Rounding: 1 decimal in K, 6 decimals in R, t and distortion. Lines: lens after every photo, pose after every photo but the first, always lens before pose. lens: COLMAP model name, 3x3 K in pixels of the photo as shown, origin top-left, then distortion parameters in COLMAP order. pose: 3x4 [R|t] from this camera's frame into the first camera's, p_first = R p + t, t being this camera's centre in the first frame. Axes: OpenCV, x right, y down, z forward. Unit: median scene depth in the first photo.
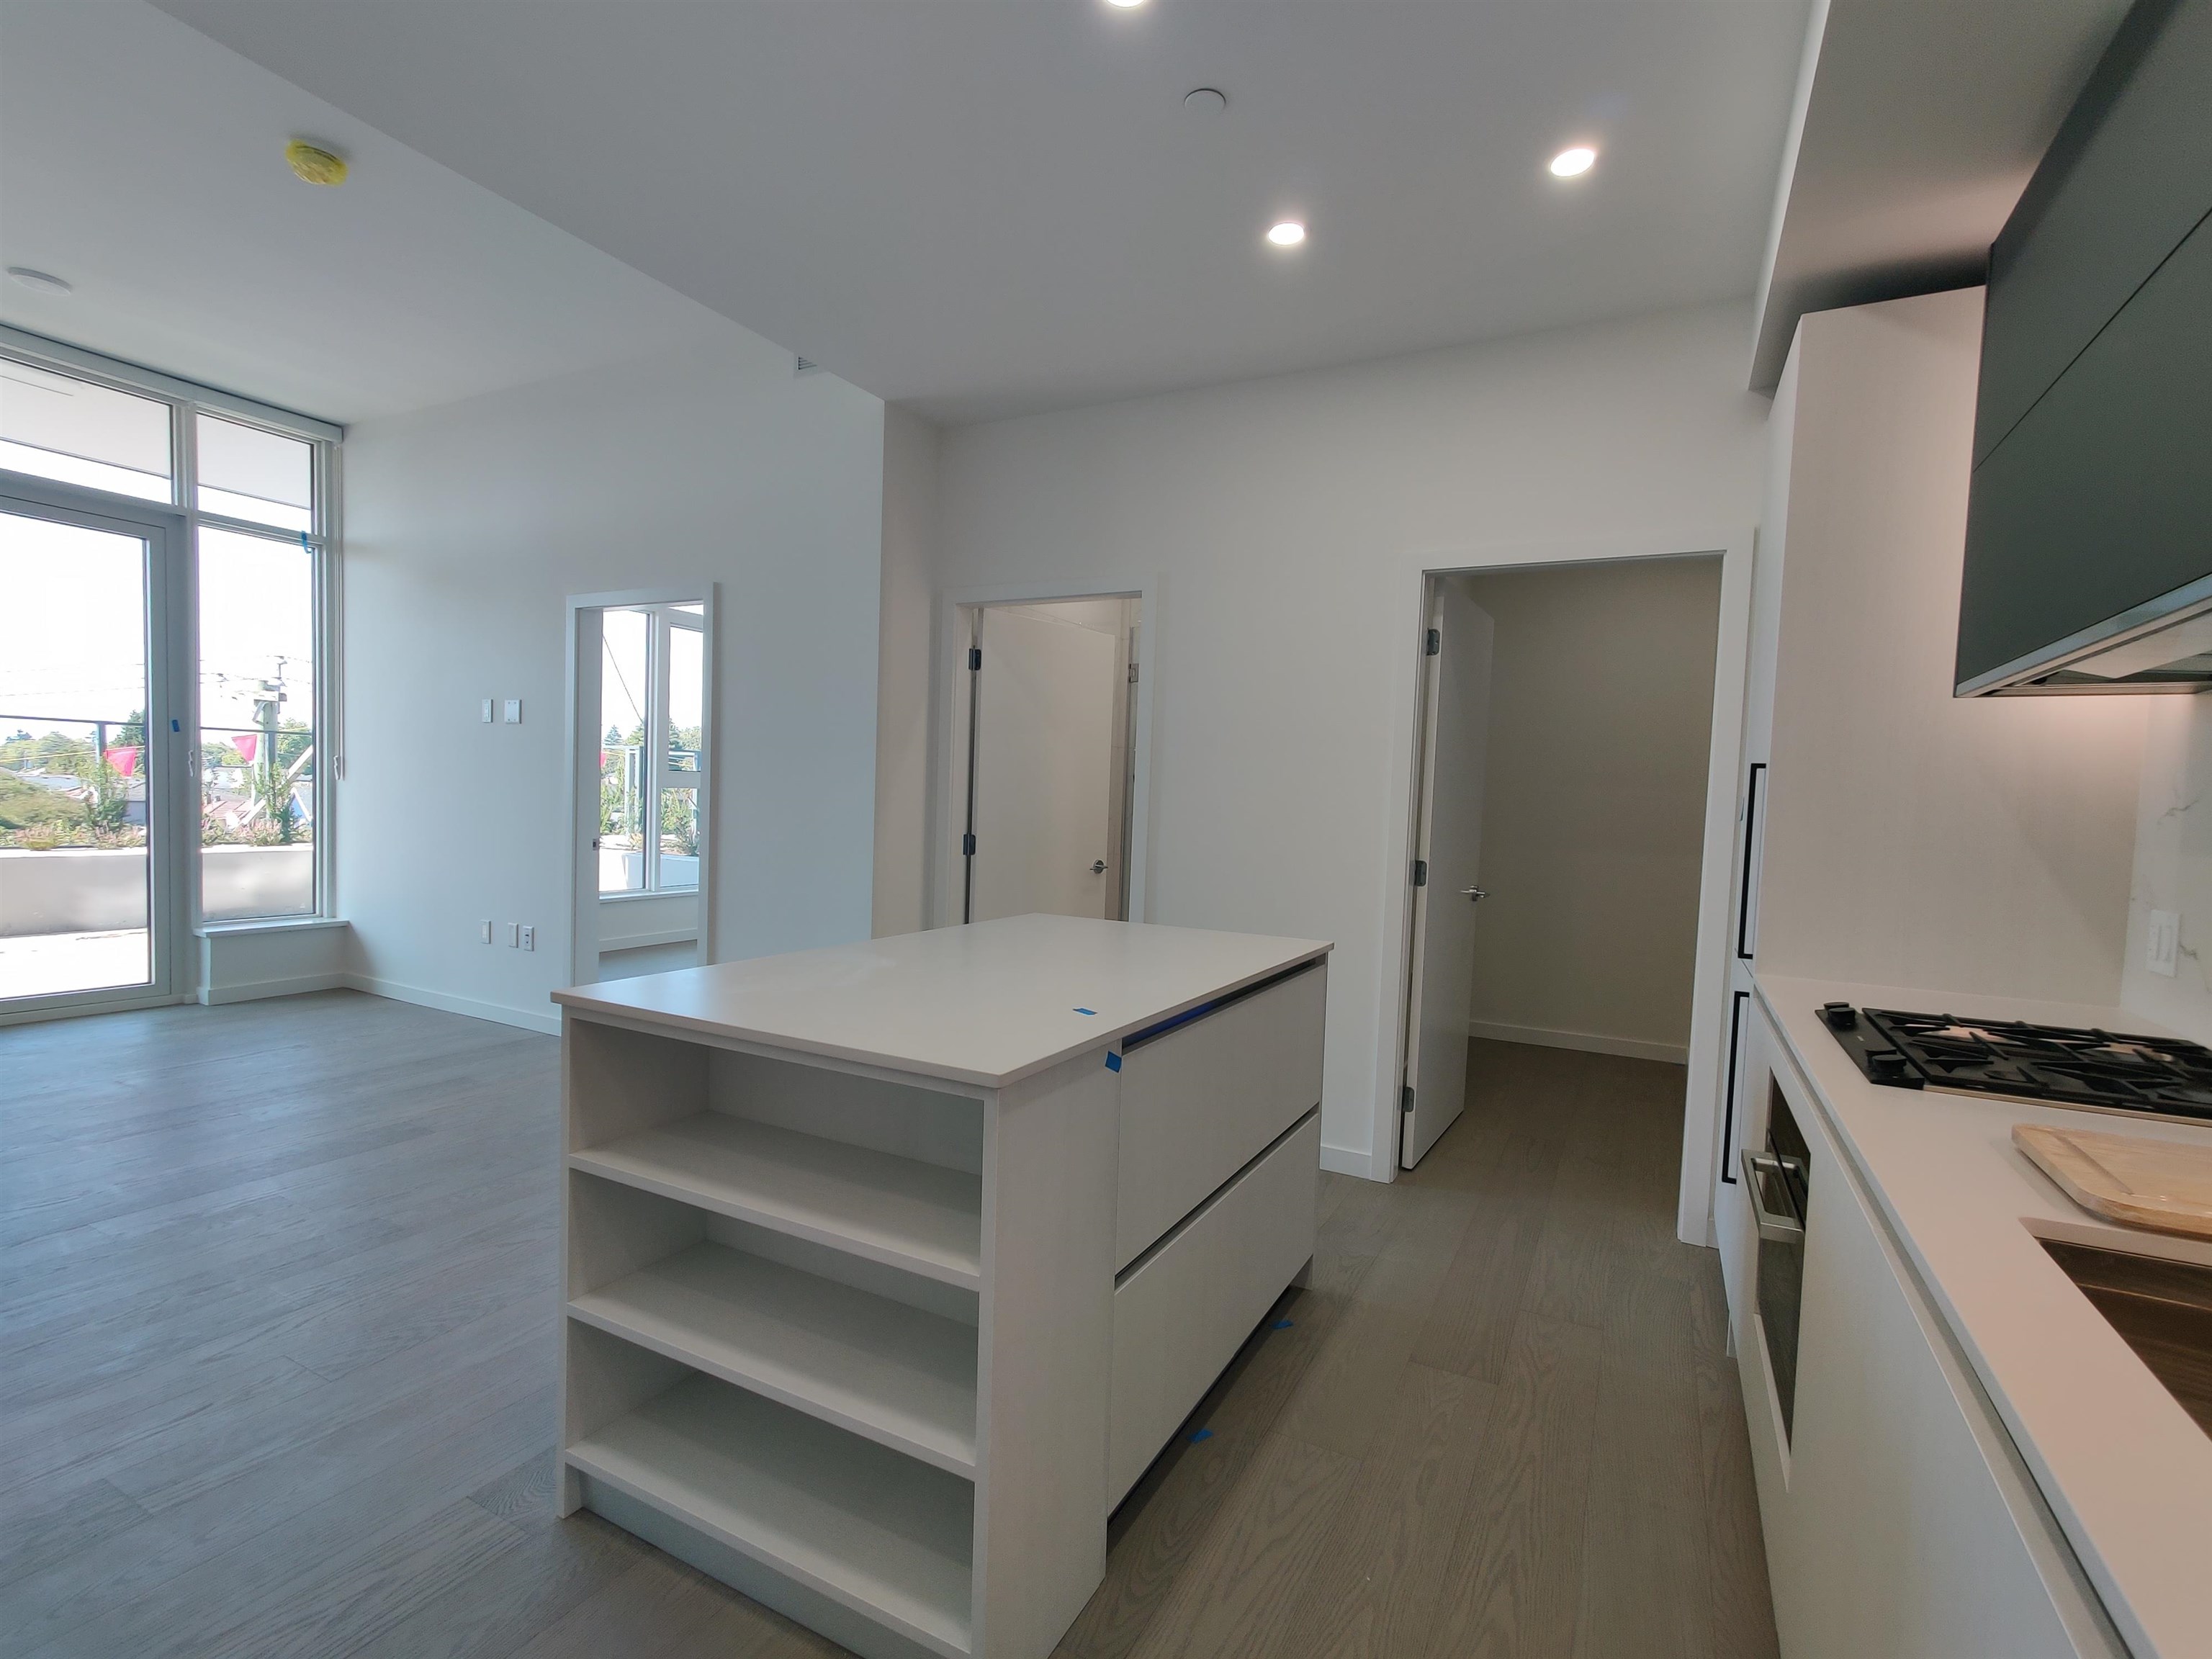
lens RADIAL K [[1032.2, 0, 1106.4], [0, 1032.2, 844.1], [0, 0, 1]] dist [0.001132, 0.000364]
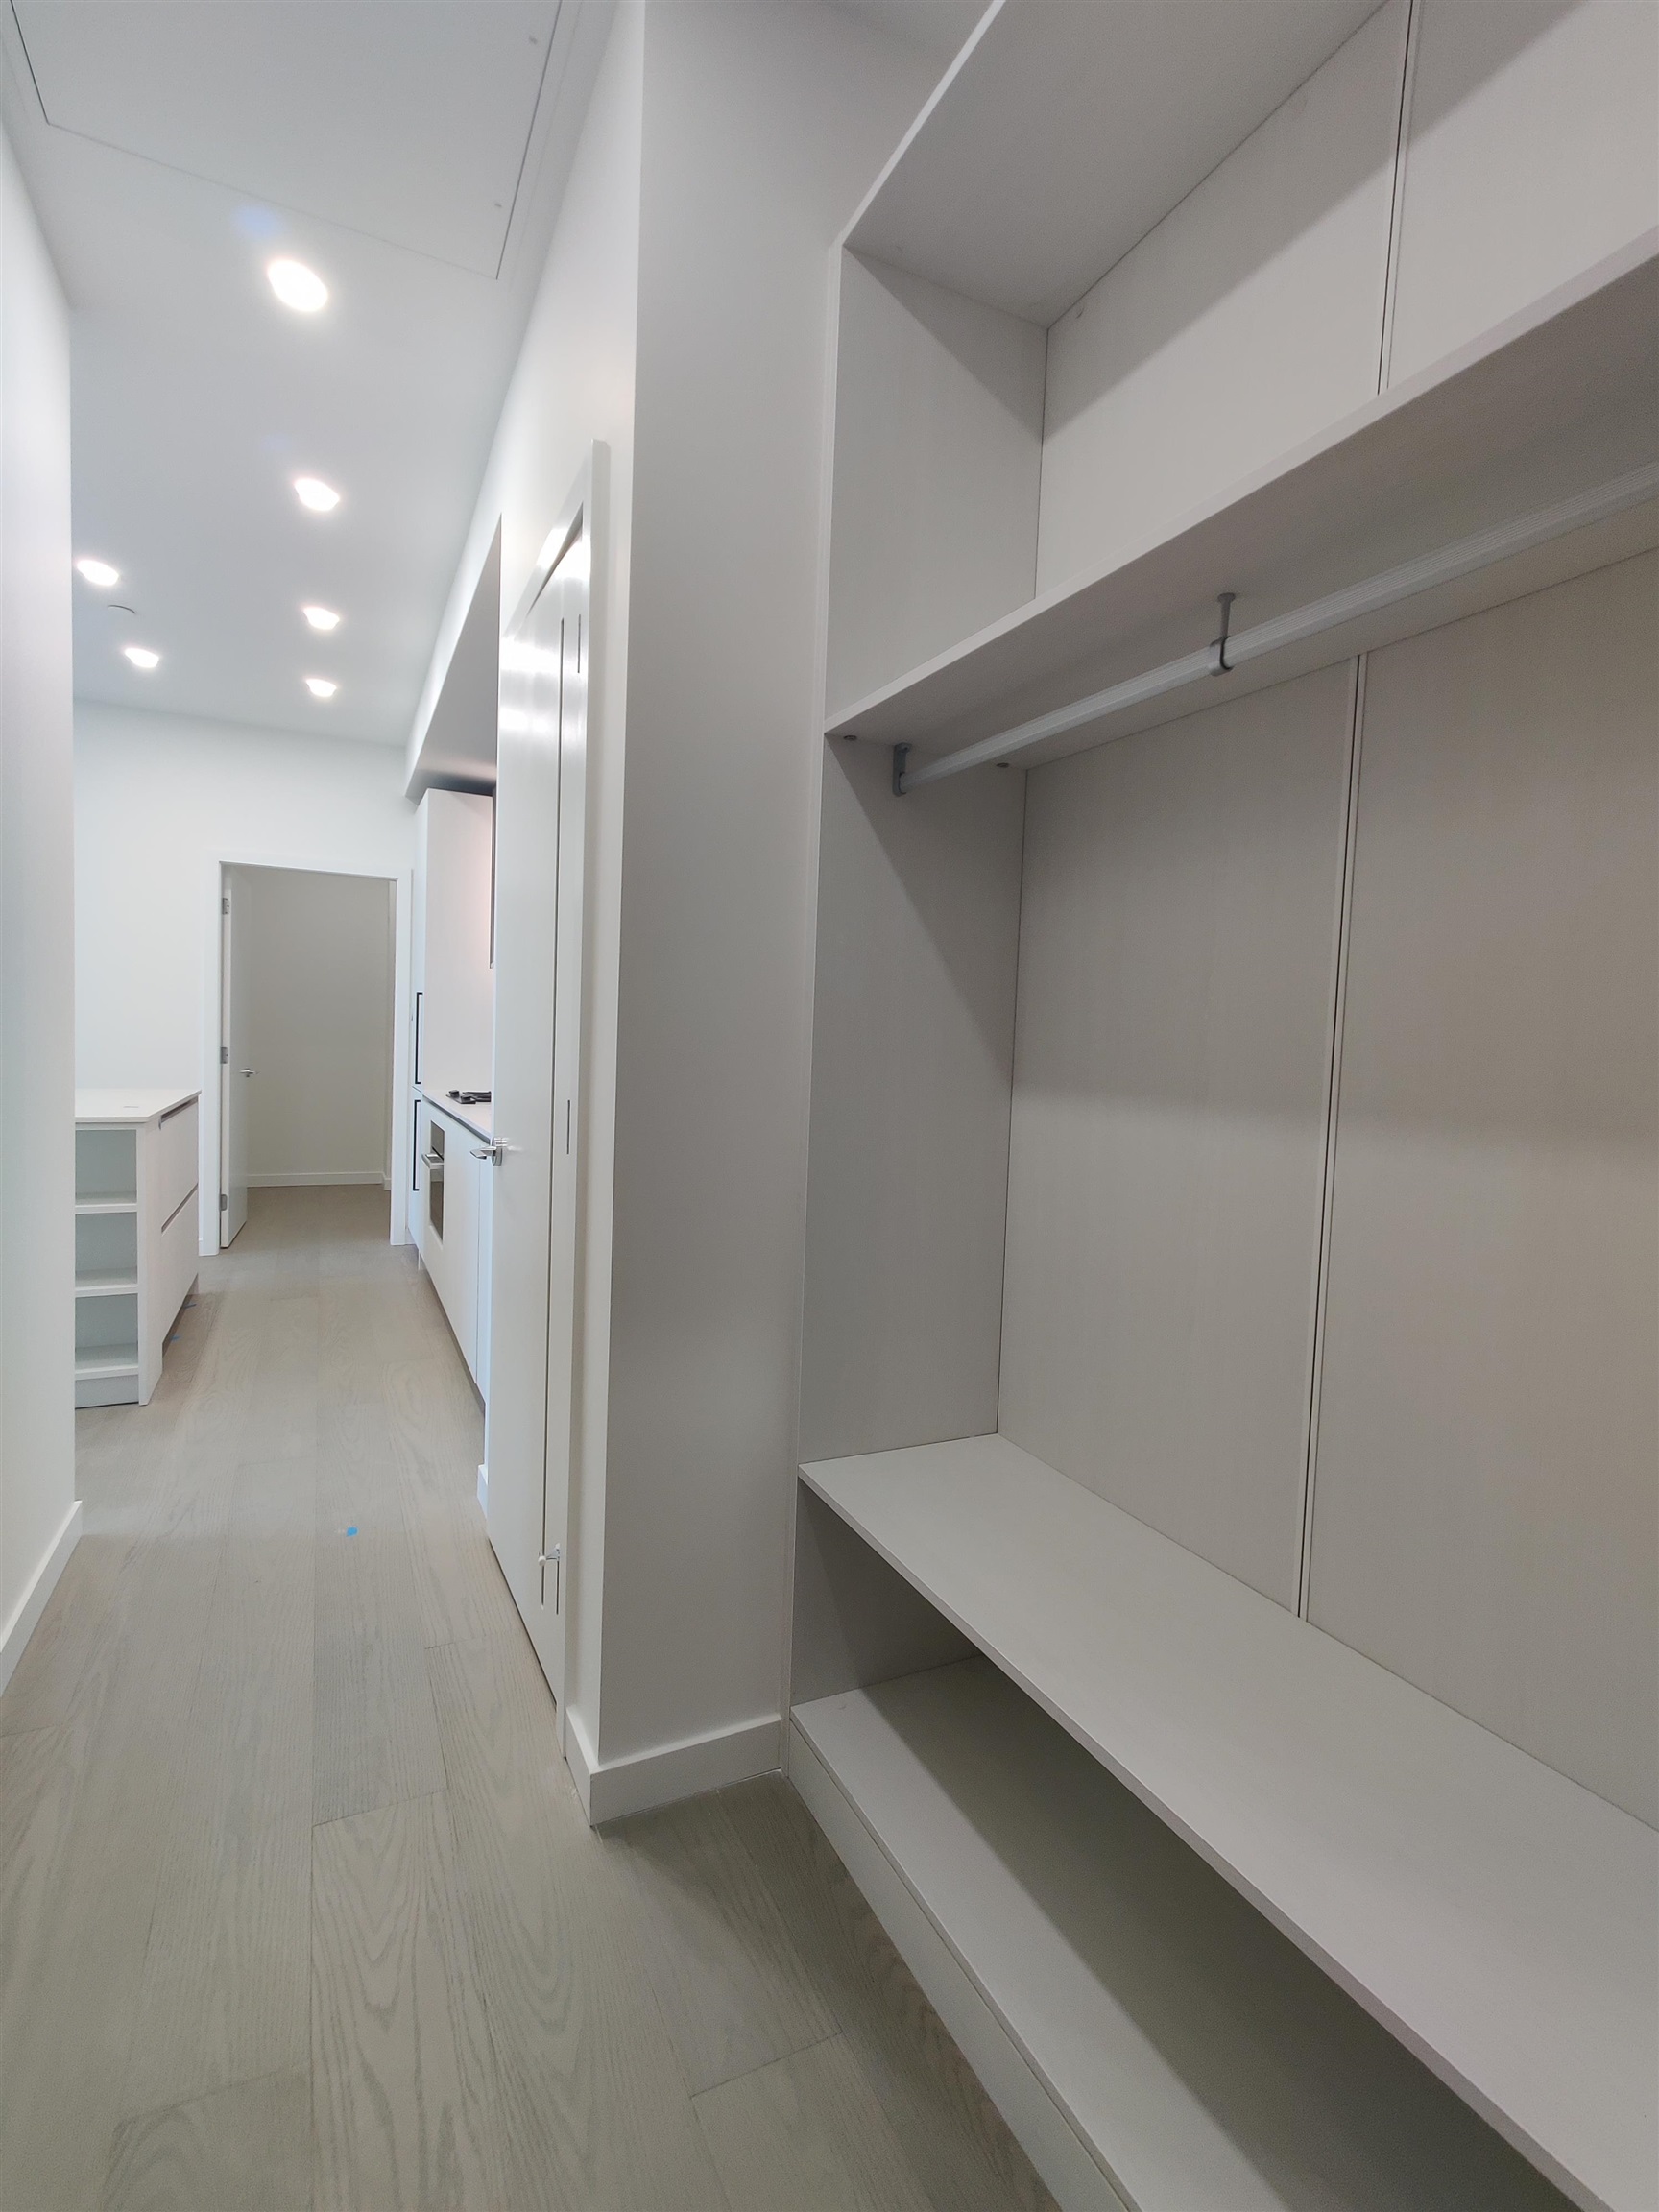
lens RADIAL K [[1032.2, 0, 816.1], [0, 1032.2, 1099.7], [0, 0, 1]] dist [0.001132, 0.000364]
pose [[0.594660, -0.057453, 0.801922, -0.659551], [0.024864, 0.998281, 0.053083, 0.055025], [-0.803593, -0.011627, 0.595066, -1.013530]]
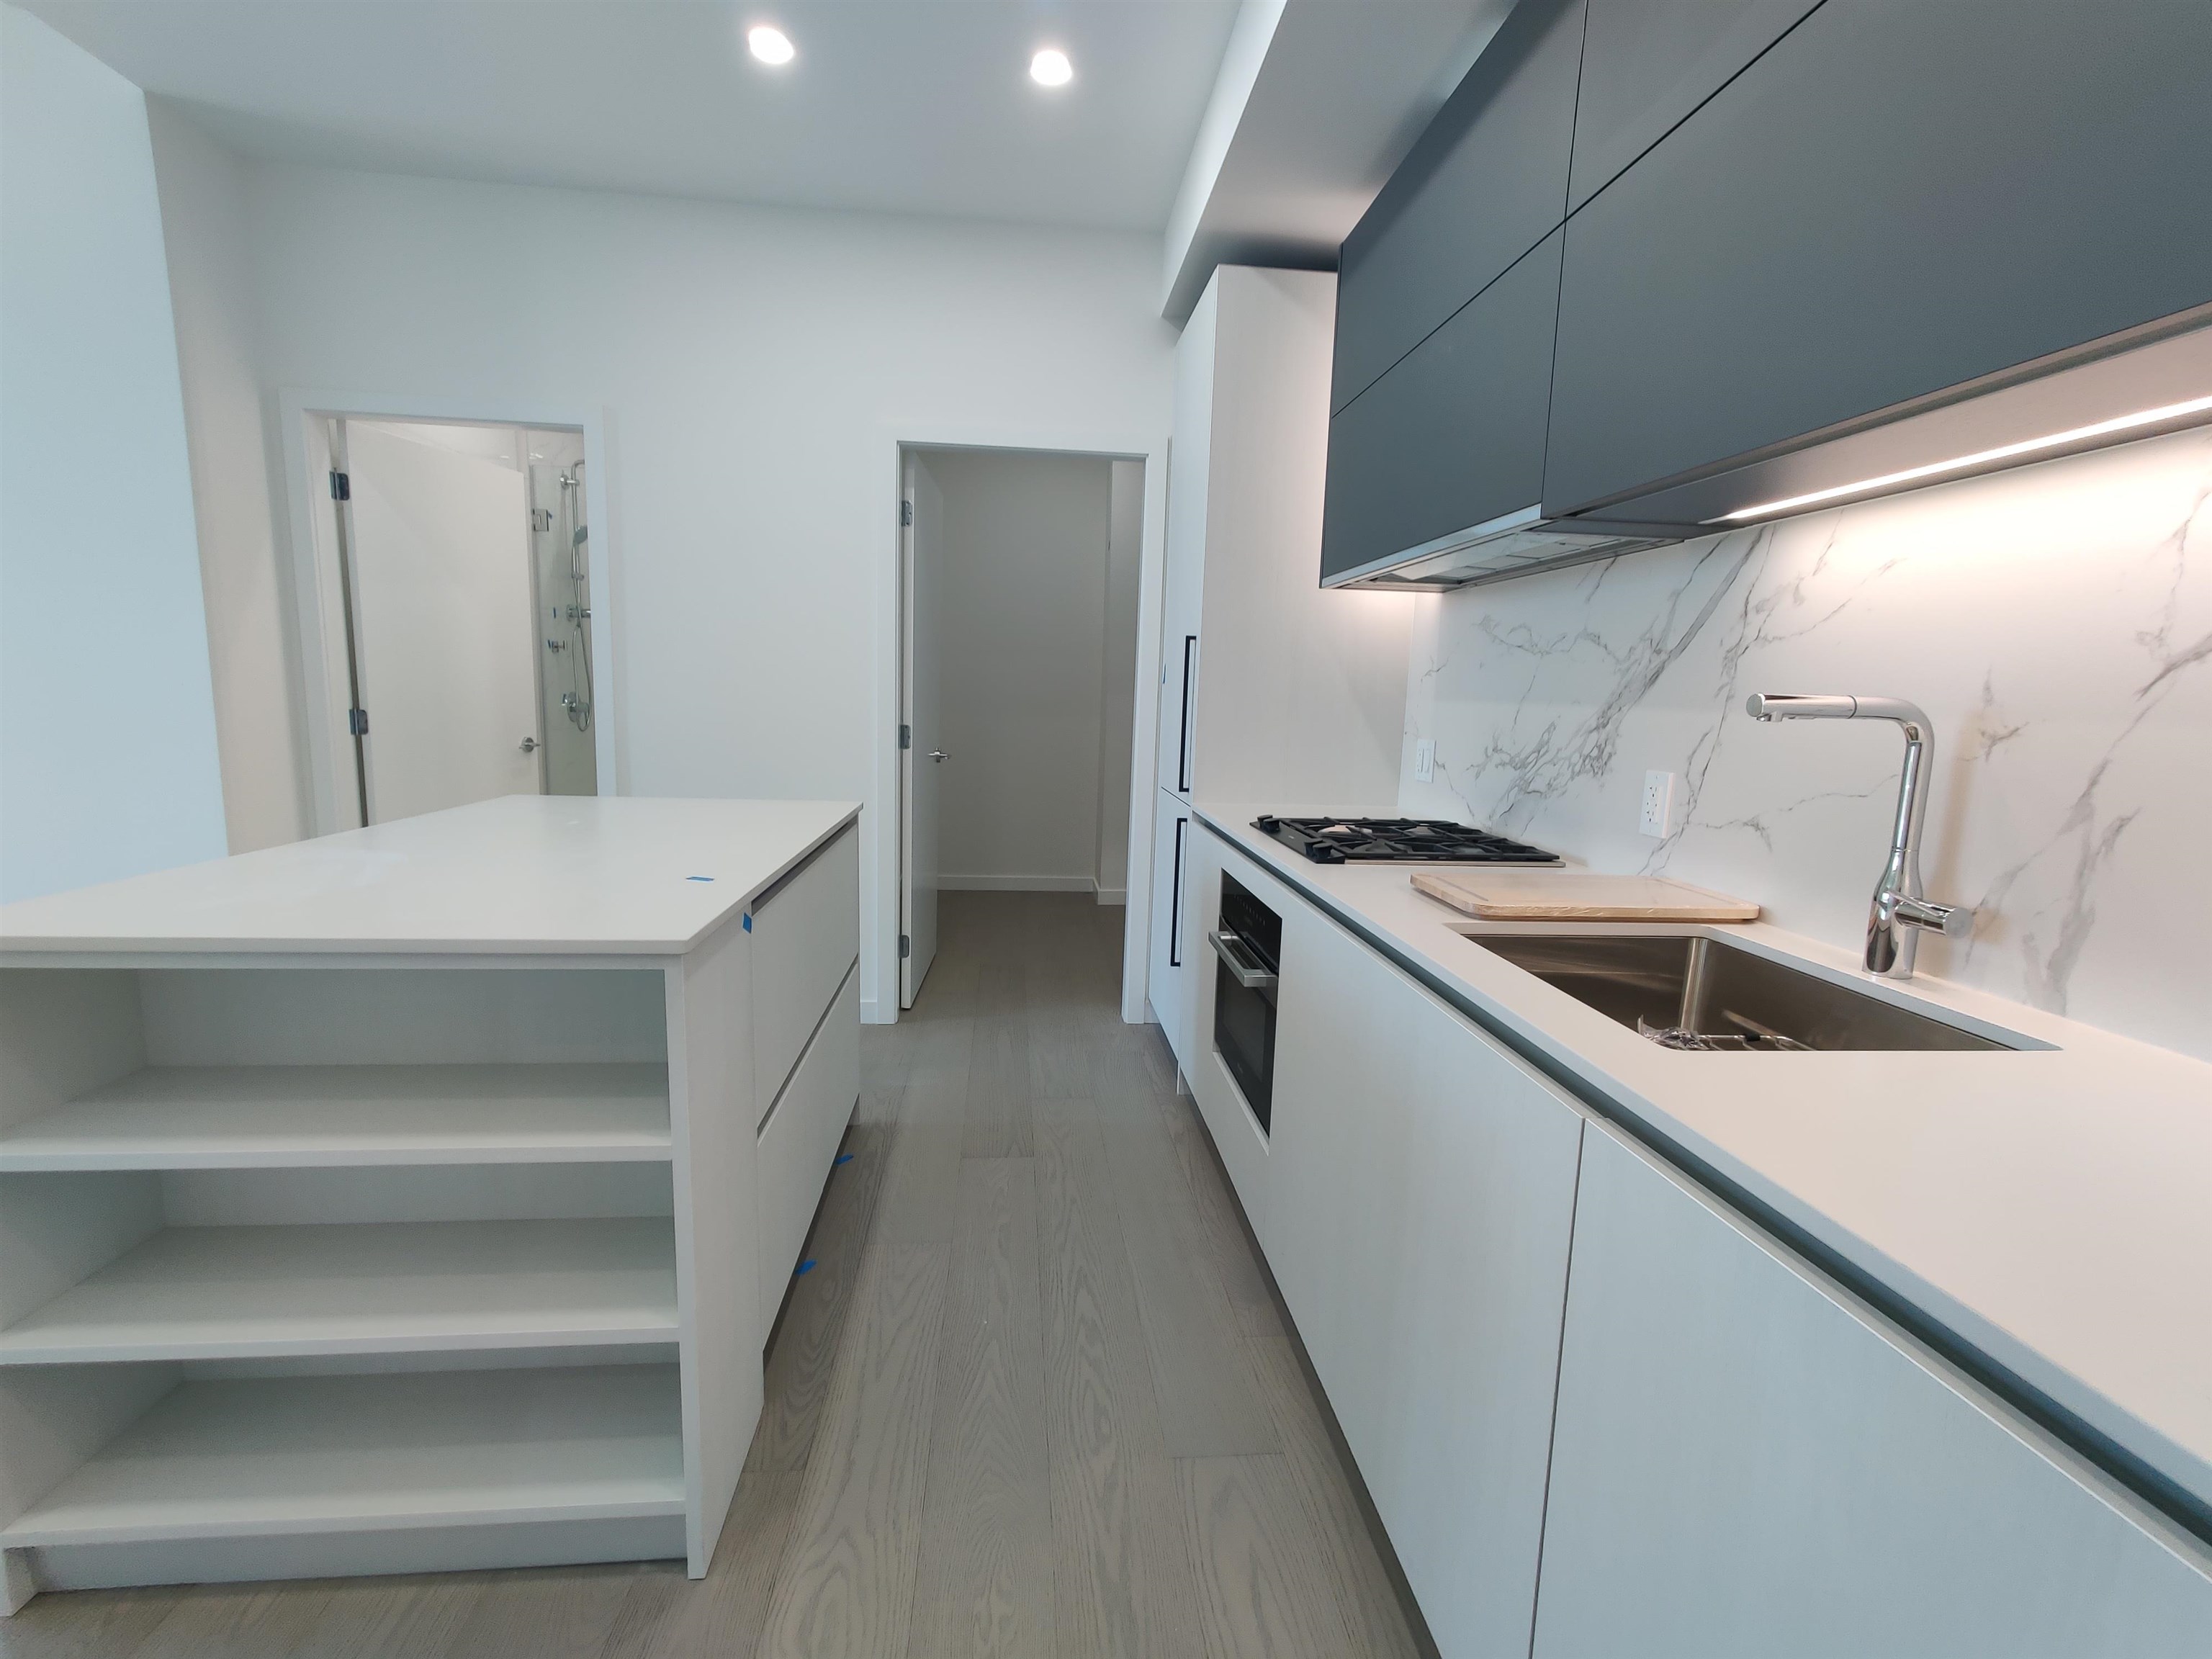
lens RADIAL K [[1032.2, 0, 1106.4], [0, 1032.2, 844.1], [0, 0, 1]] dist [0.001132, 0.000364]
pose [[0.836125, -0.089725, 0.541152, -0.171588], [0.023575, 0.991498, 0.127969, 0.010775], [-0.548033, -0.094240, 0.831131, -0.012210]]
